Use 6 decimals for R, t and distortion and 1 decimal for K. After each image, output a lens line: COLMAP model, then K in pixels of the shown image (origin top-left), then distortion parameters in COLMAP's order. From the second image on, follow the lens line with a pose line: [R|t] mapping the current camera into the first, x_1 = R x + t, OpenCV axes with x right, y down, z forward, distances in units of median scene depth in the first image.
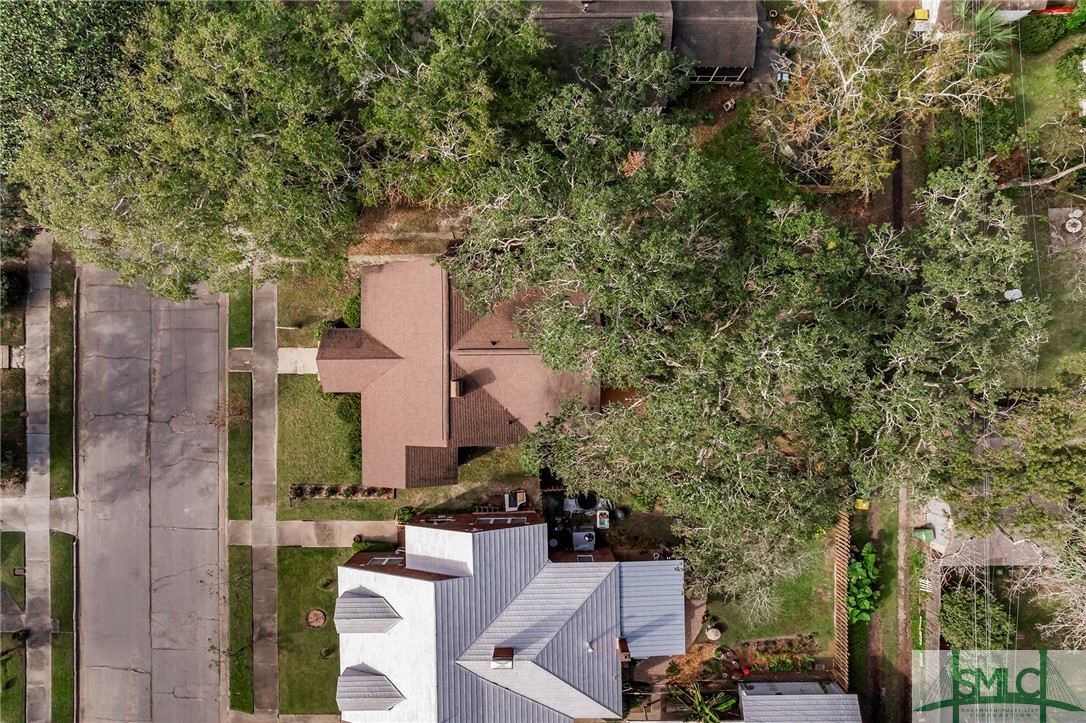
lens RADIAL K [[413.7, 0, 543.0], [0, 413.7, 361.5], [0, 0, 1]] dist [-0.002852, 0.000107]
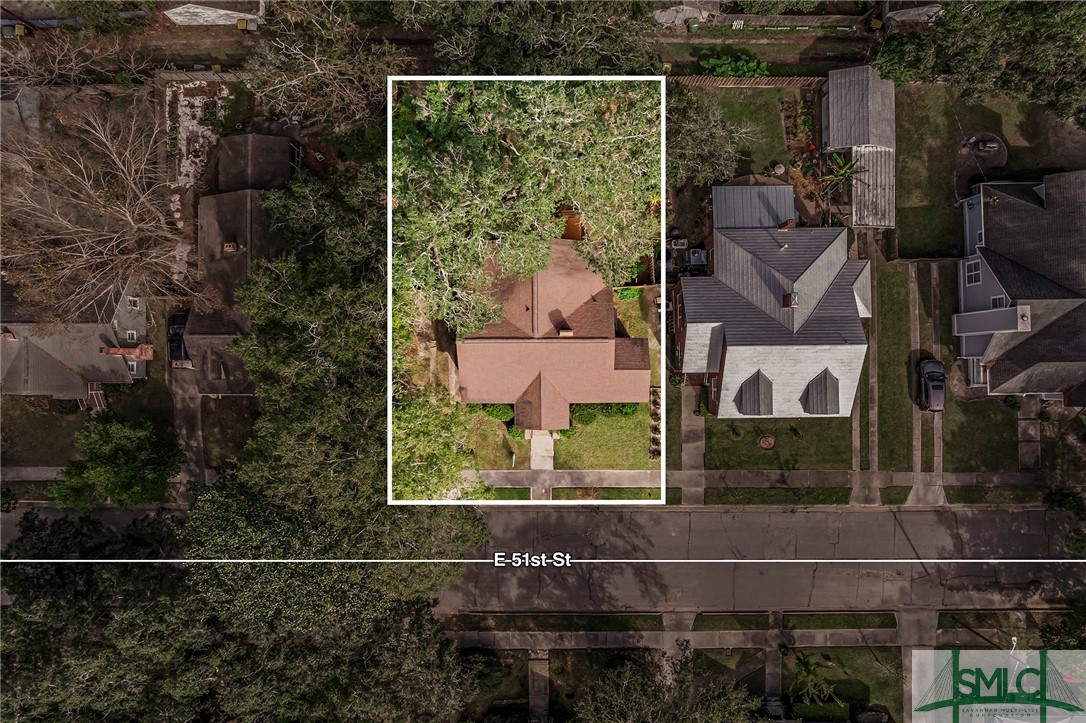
lens RADIAL K [[760.2, 0, 539.4], [0, 760.2, 365.0], [0, 0, 1]] dist [0.006719, -0.002190]
pose [[0.005290, -0.942060, 0.335404, -1.033532], [0.999985, 0.005563, -0.000149, -0.009828], [-0.001726, 0.335399, 0.942075, -1.033240]]
